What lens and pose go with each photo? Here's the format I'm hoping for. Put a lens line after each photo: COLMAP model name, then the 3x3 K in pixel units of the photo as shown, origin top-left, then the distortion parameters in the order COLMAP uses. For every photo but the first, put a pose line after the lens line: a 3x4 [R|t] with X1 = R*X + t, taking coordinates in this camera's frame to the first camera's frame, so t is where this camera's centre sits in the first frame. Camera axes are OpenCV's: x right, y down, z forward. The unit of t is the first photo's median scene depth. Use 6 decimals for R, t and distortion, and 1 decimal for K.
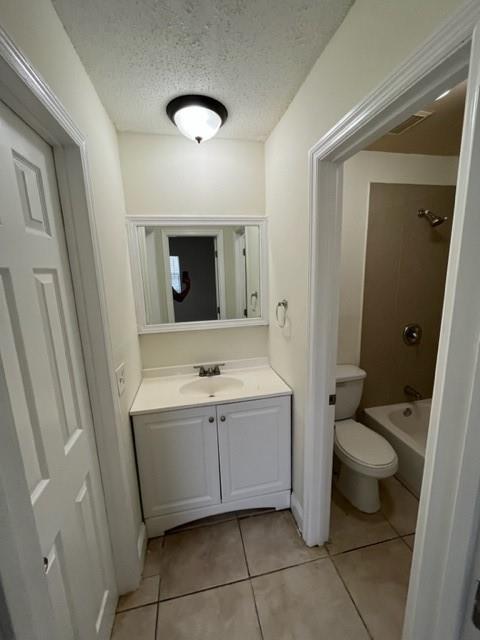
lens RADIAL K [[259.4, 0, 238.1], [0, 259.4, 321.7], [0, 0, 1]] dist [-0.002369, 0.000229]
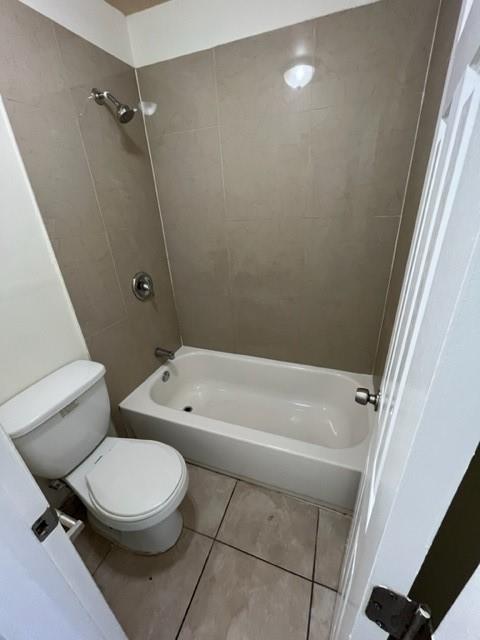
lens RADIAL K [[259.4, 0, 242.9], [0, 259.4, 320.4], [0, 0, 1]] dist [-0.002369, 0.000229]
pose [[0.522537, -0.353204, 0.776017, 0.198613], [0.191182, 0.935521, 0.297068, -0.028447], [-0.830906, -0.006869, 0.556370, 0.331541]]
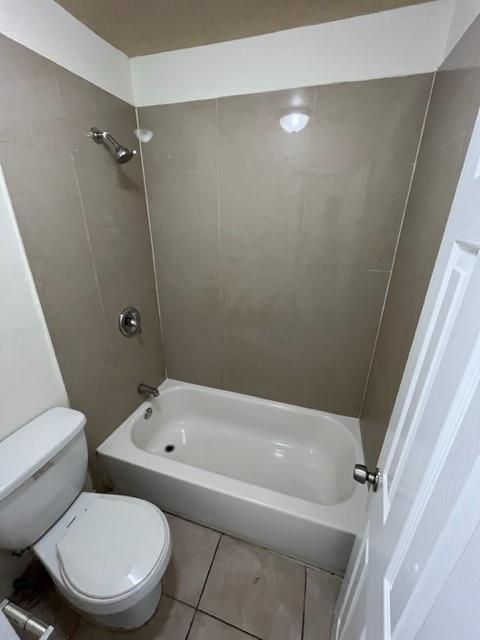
lens RADIAL K [[259.4, 0, 242.5], [0, 259.4, 321.2], [0, 0, 1]] dist [-0.002369, 0.000229]
pose [[0.480277, -0.295500, 0.825841, 0.220611], [0.135462, 0.955234, 0.263019, -0.105061], [-0.866593, -0.014451, 0.498806, 0.360624]]
